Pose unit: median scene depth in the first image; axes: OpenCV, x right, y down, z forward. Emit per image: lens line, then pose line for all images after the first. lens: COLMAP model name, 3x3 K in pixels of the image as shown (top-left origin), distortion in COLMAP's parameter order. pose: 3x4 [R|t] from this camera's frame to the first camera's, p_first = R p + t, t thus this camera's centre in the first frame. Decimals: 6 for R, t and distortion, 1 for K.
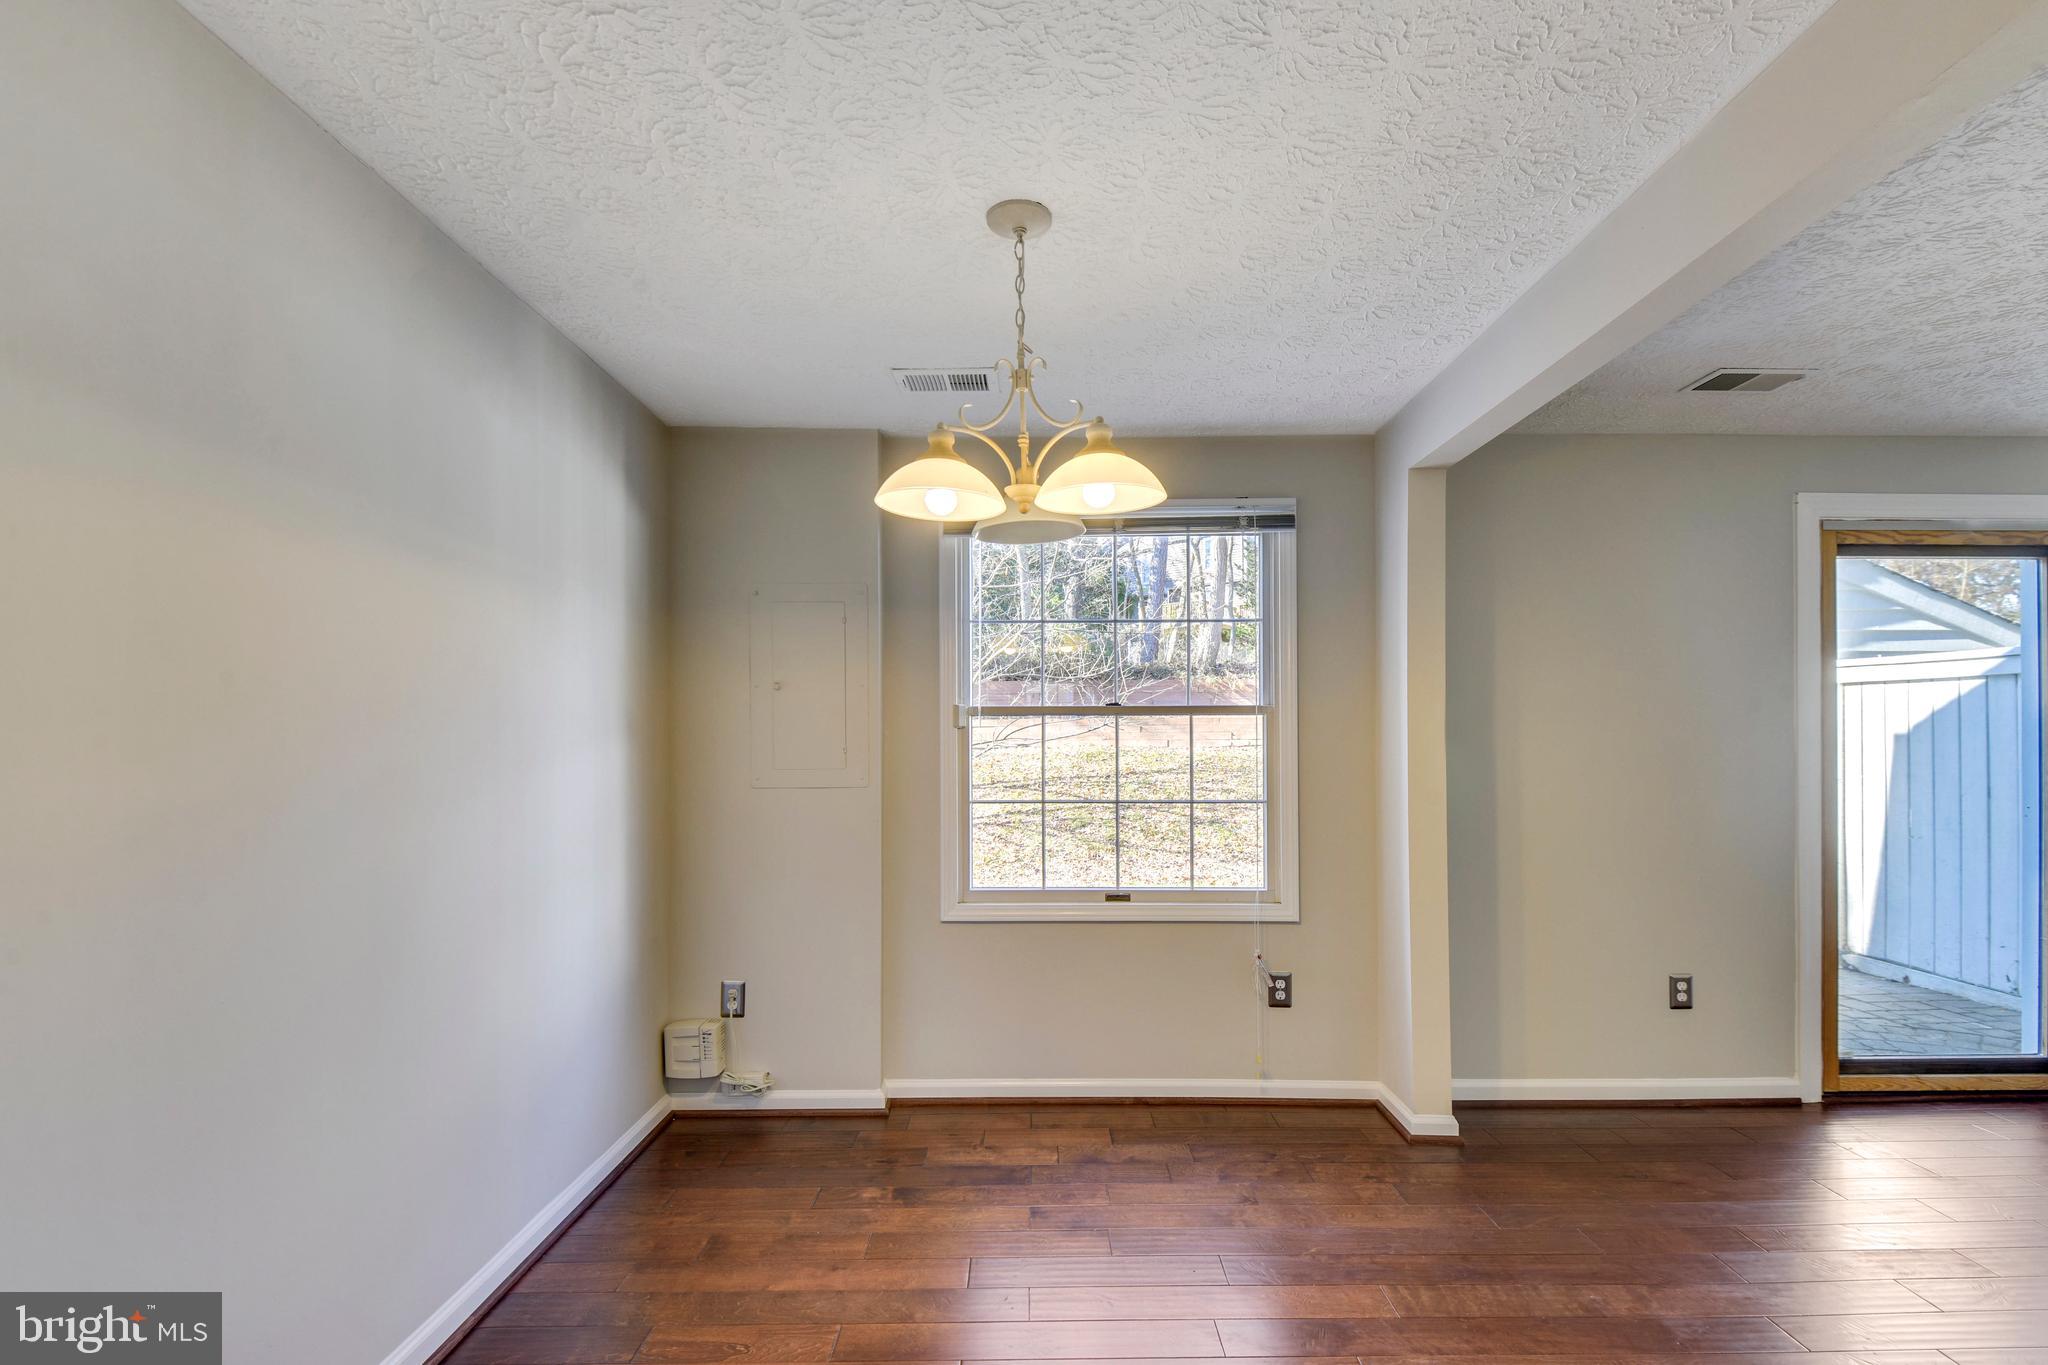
lens RADIAL K [[942.9, 0, 1047.9], [0, 942.9, 728.8], [0, 0, 1]] dist [0.028930, -0.023526]
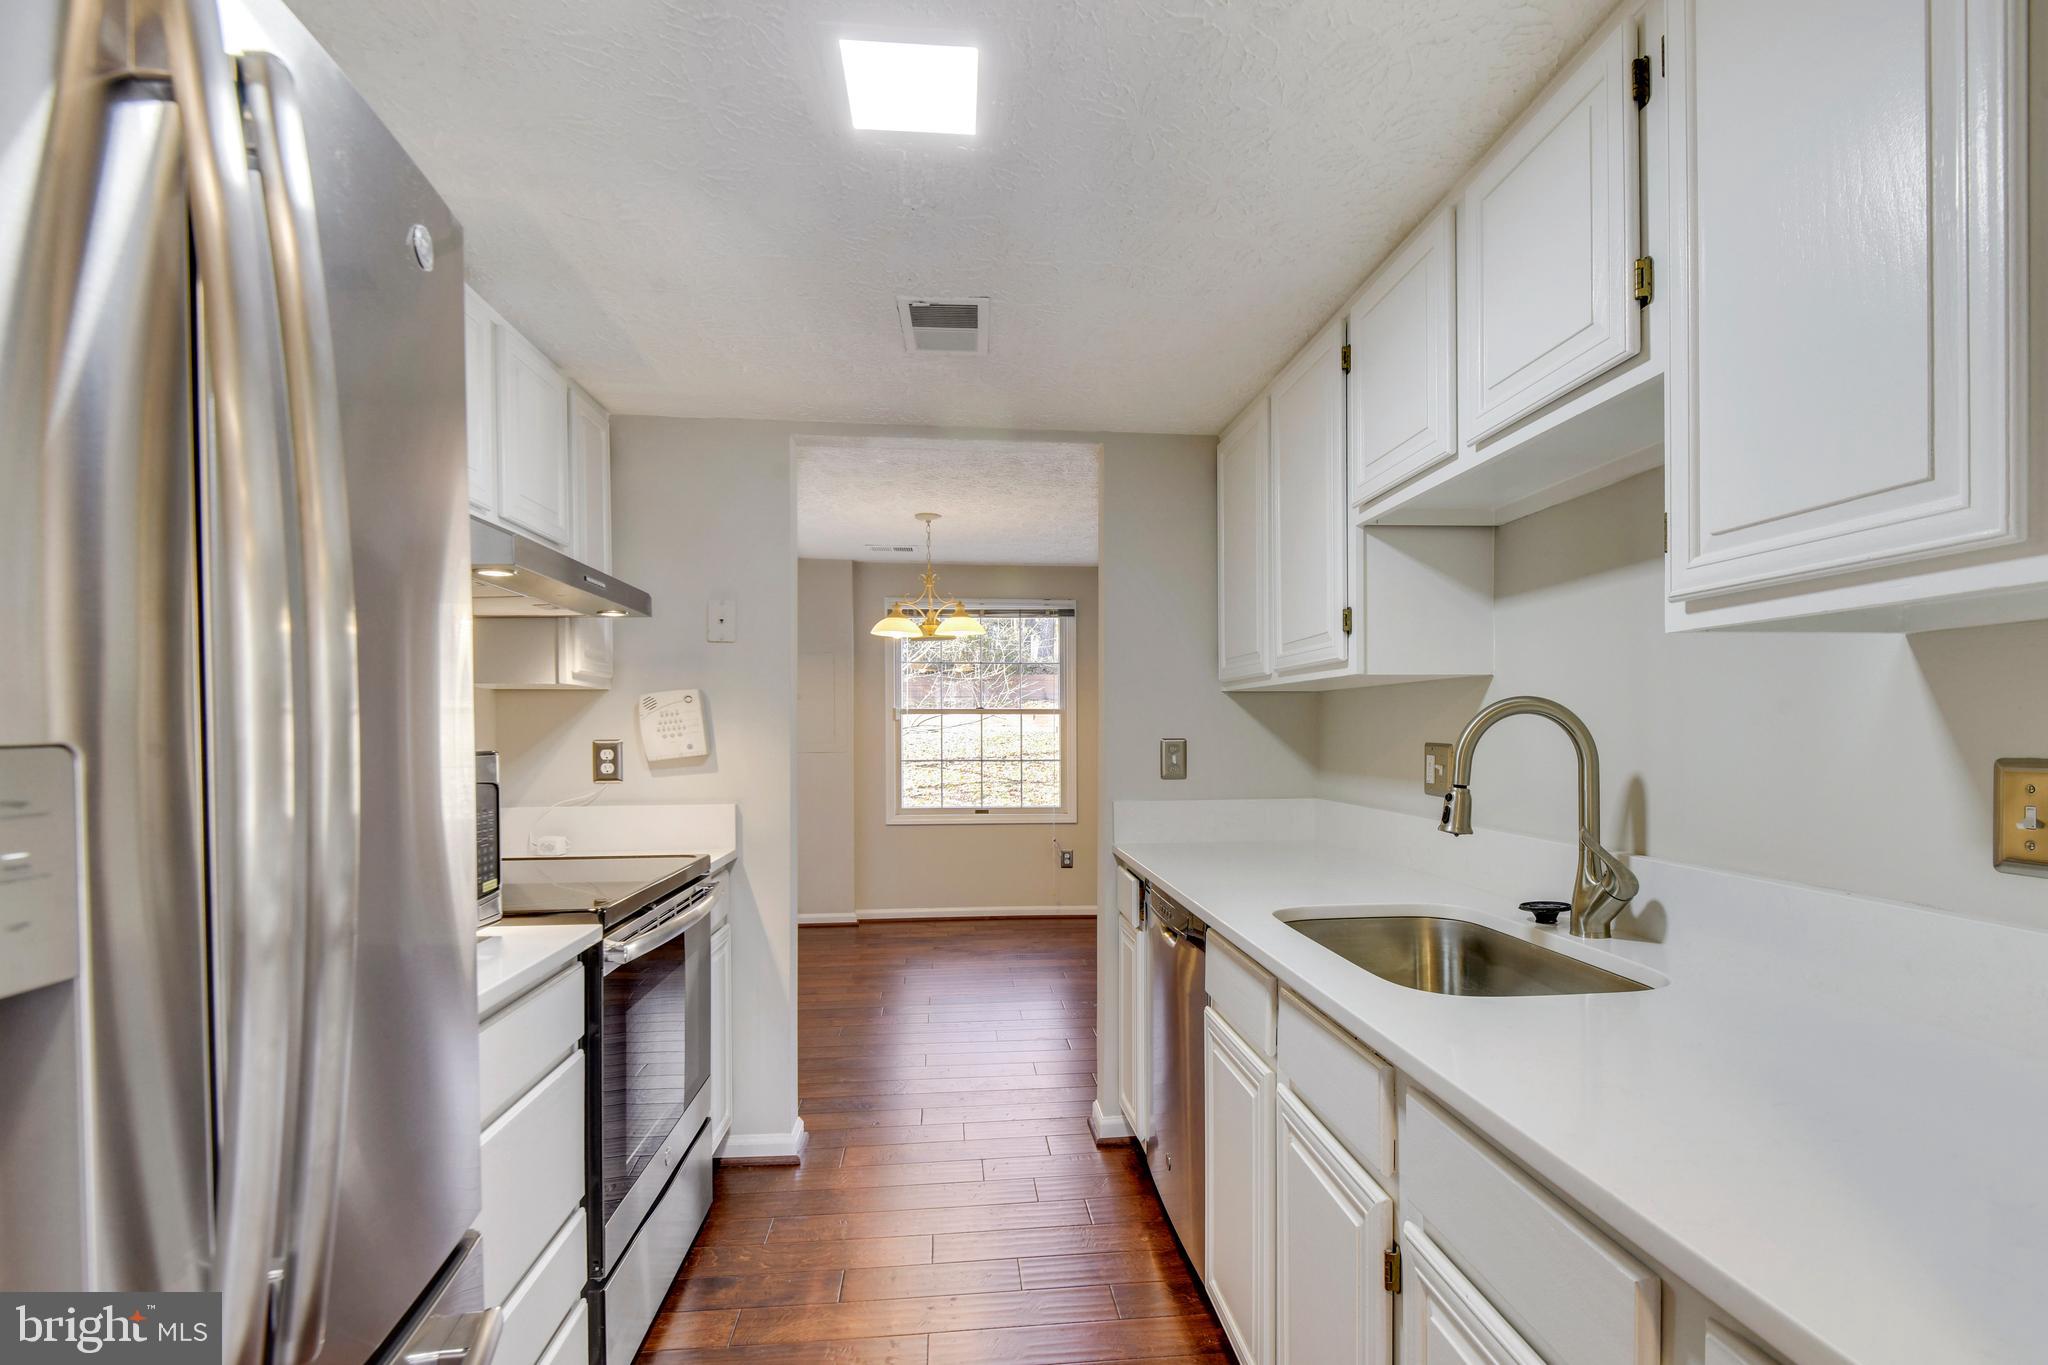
lens RADIAL K [[942.9, 0, 1047.9], [0, 942.9, 728.8], [0, 0, 1]] dist [0.028930, -0.023526]
pose [[0.995914, 0.004078, 0.090210, 0.035556], [-0.005214, 0.999910, 0.012366, -0.009020], [-0.090152, -0.012786, 0.995846, -0.877754]]
